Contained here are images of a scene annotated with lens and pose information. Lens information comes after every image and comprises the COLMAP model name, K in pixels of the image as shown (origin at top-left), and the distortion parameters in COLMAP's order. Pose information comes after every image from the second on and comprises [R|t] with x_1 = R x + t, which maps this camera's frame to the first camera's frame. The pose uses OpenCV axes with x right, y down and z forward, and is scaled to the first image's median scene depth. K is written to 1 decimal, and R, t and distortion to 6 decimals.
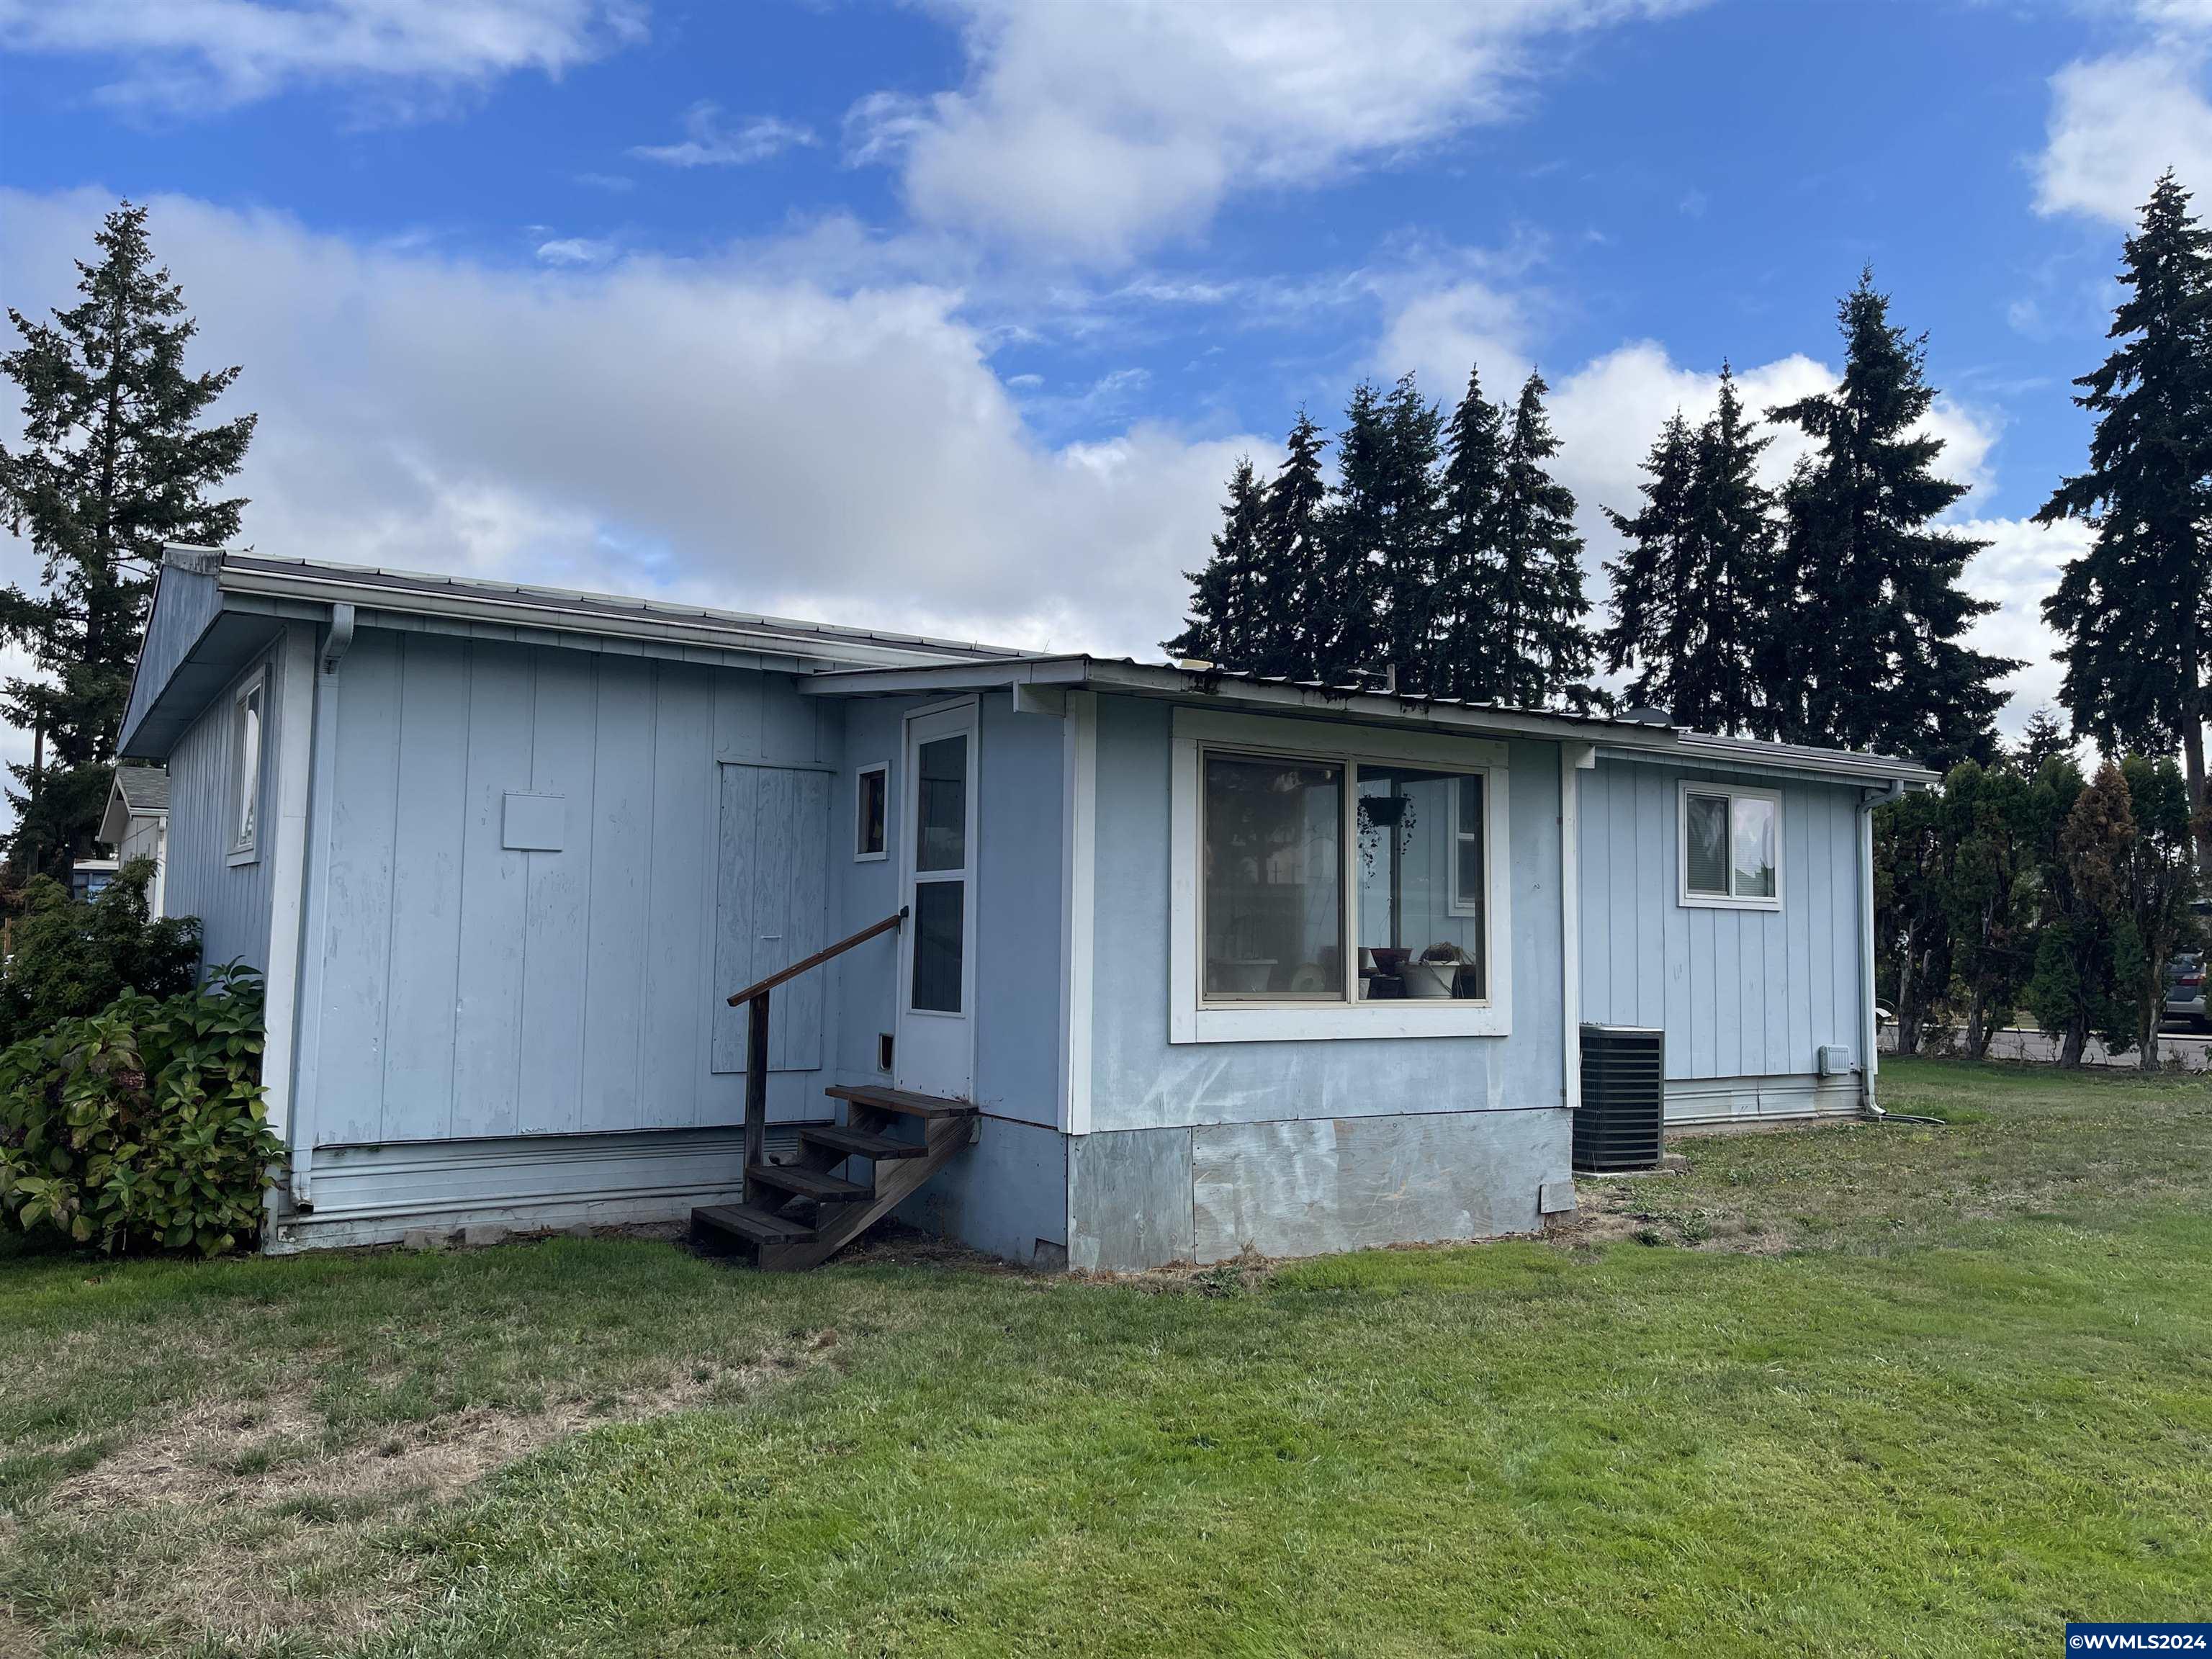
lens RADIAL K [[1658.8, 0, 1113.9], [0, 1658.8, 806.7], [0, 0, 1]] dist [0.108263, -0.137847]
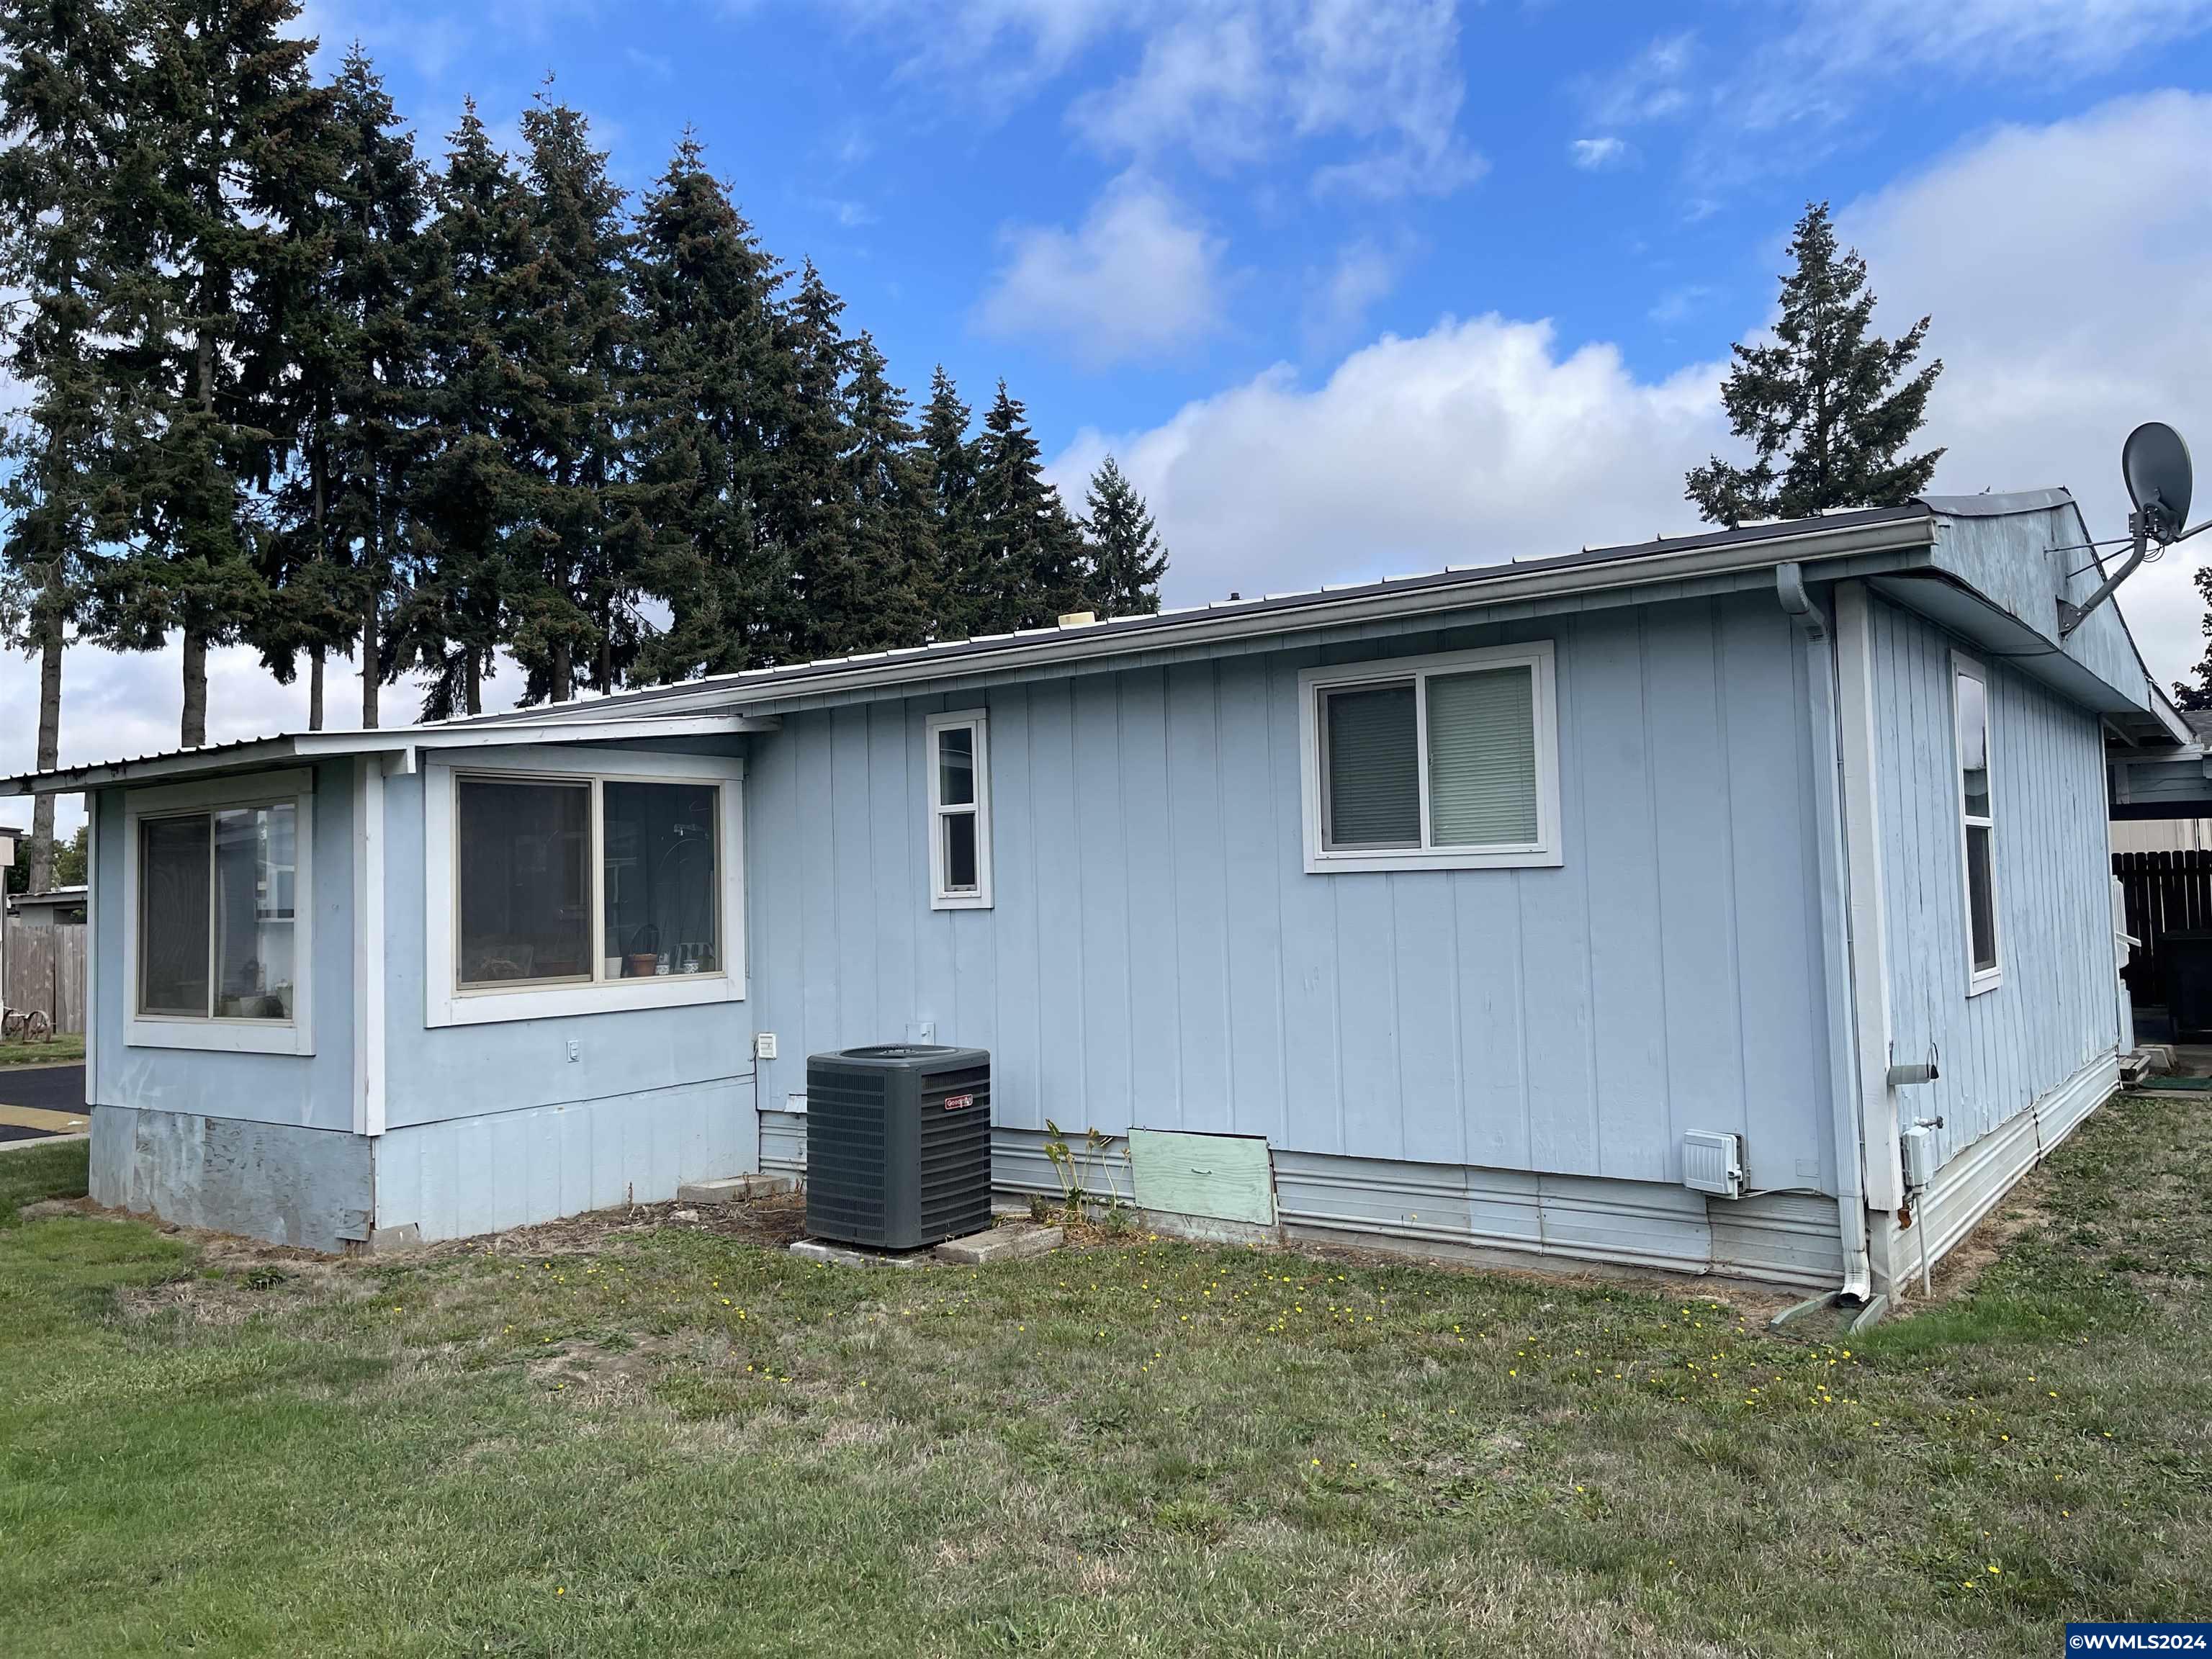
lens RADIAL K [[1658.8, 0, 1113.9], [0, 1658.8, 806.7], [0, 0, 1]] dist [0.108263, -0.137847]
pose [[0.349063, -0.072586, -0.934284, 0.849033], [0.105090, 0.993739, -0.037942, 0.047955], [0.931188, -0.084940, 0.354506, 0.683760]]
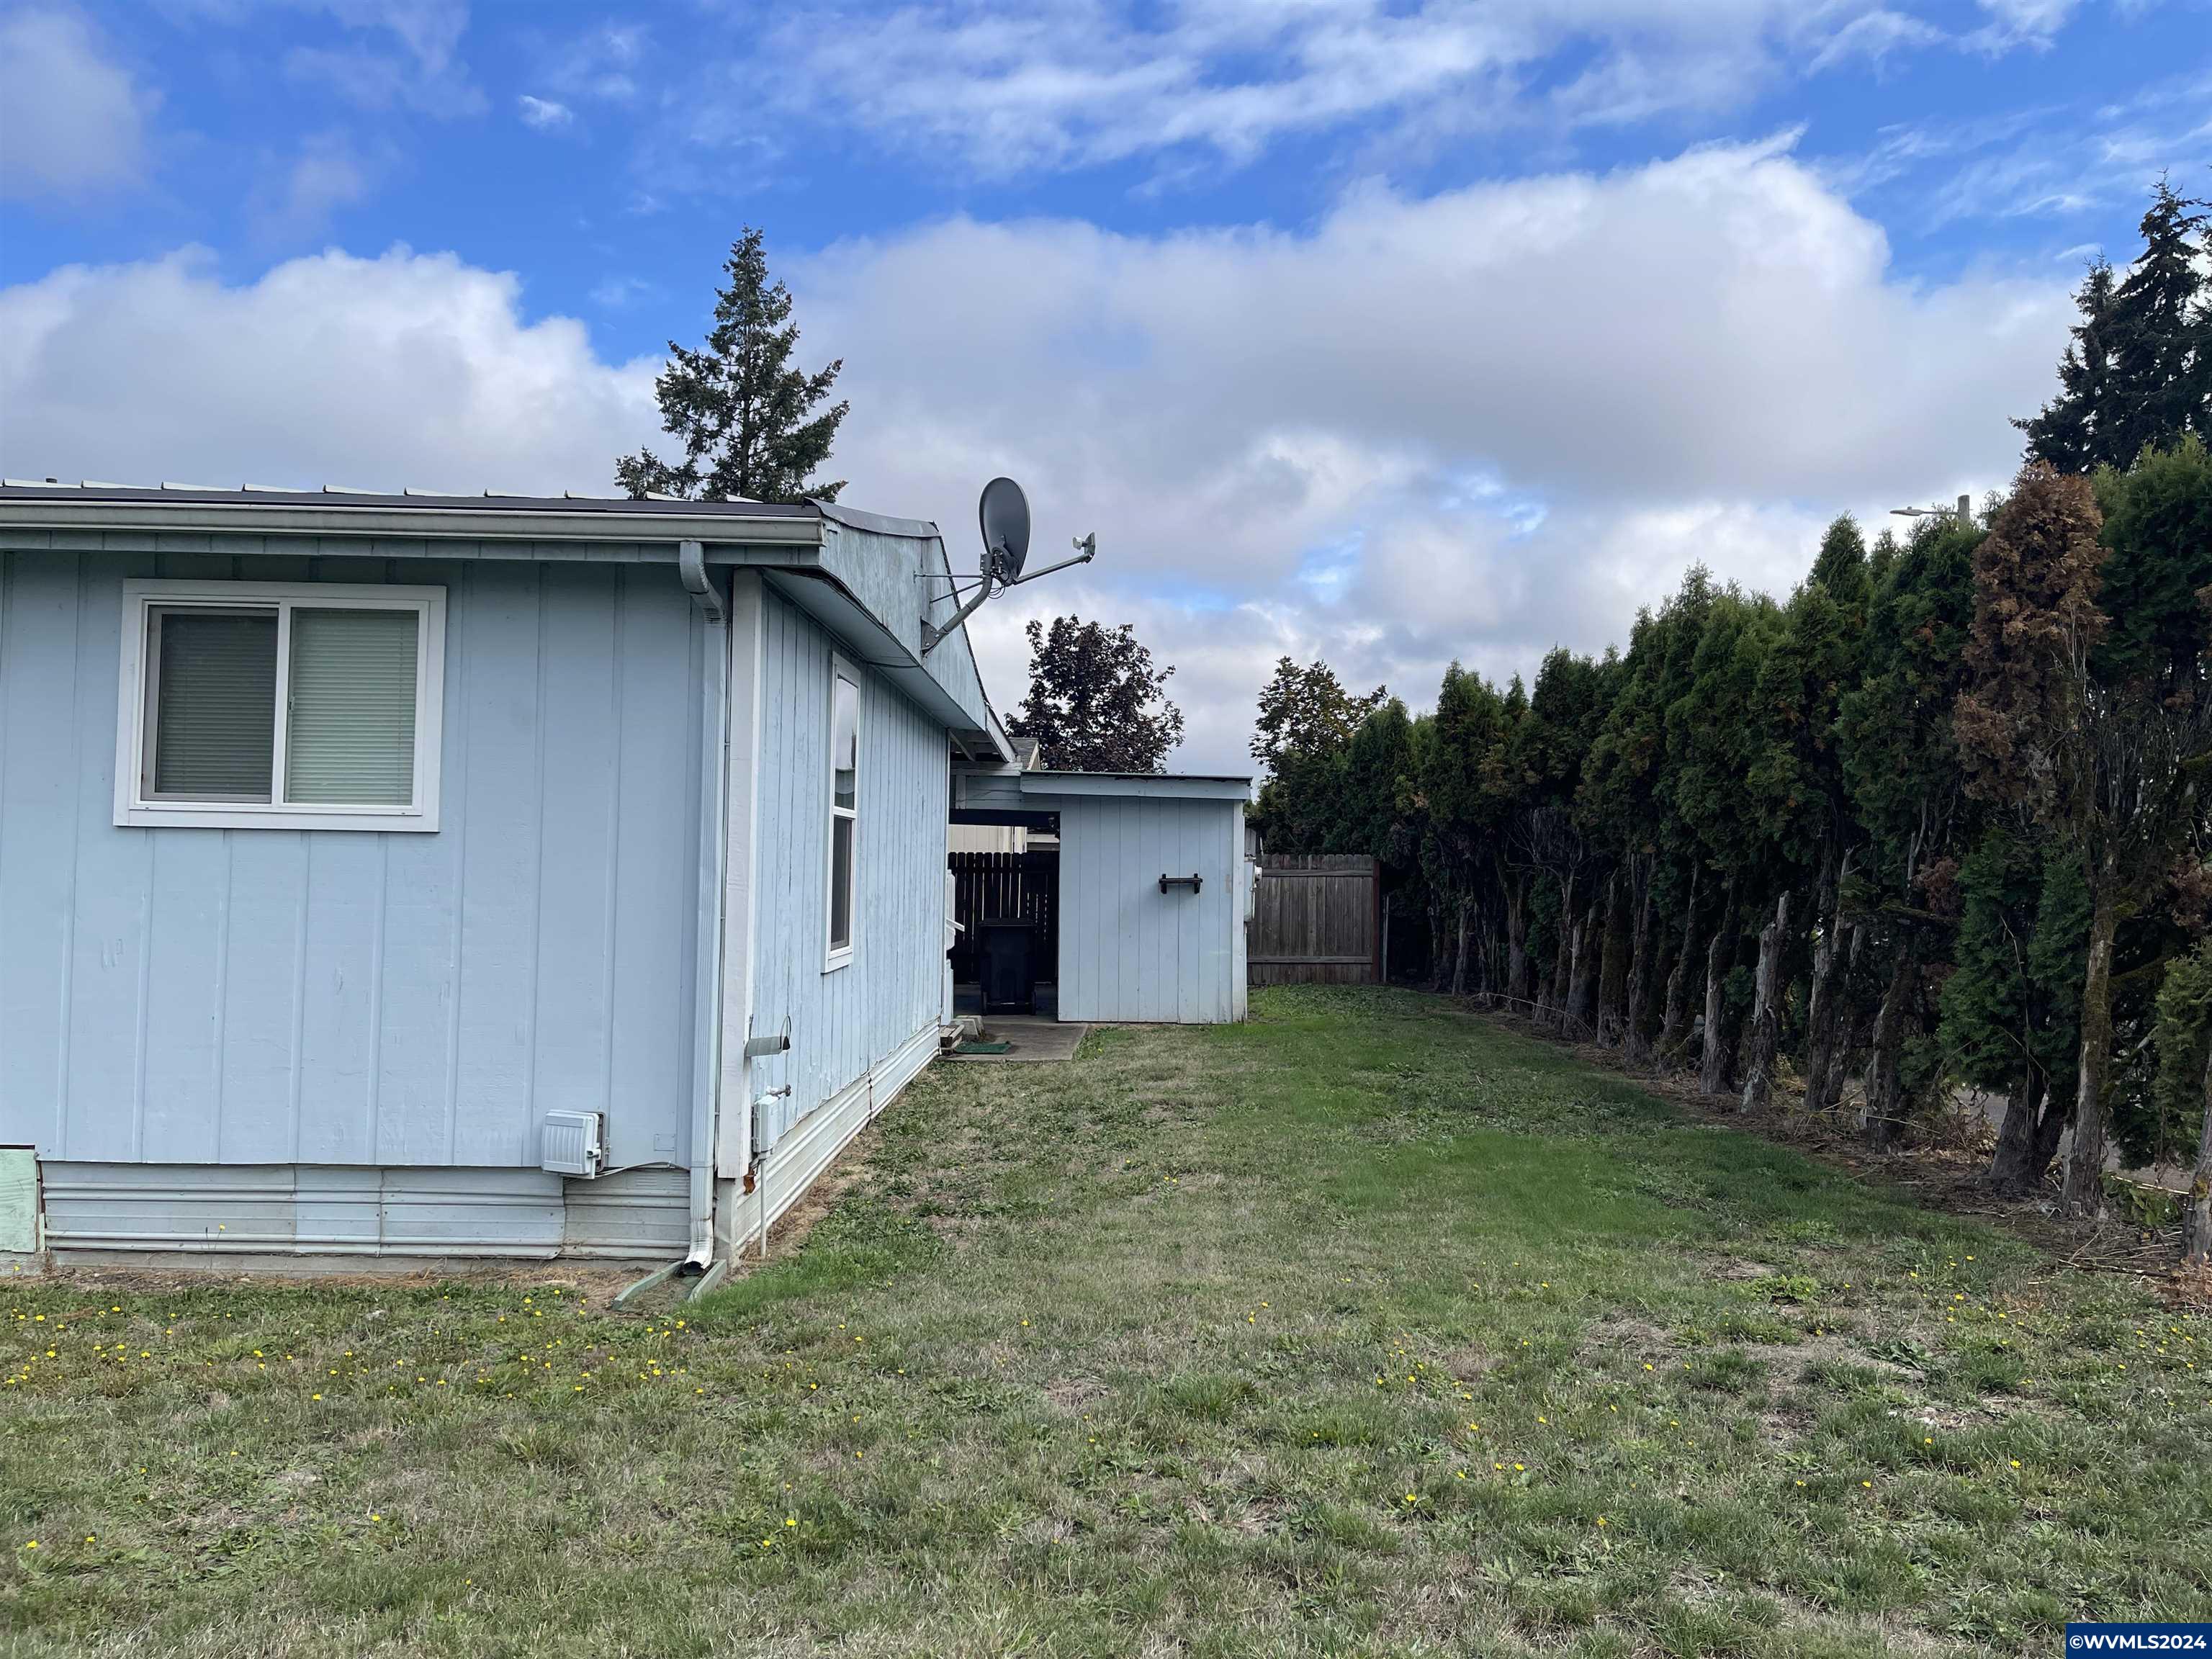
lens RADIAL K [[1658.8, 0, 1113.9], [0, 1658.8, 806.7], [0, 0, 1]] dist [0.108263, -0.137847]
pose [[0.834849, -0.019828, -0.550122, 0.836697], [0.036379, 0.999154, 0.019195, 0.051893], [0.549275, -0.036038, 0.834864, 0.701506]]
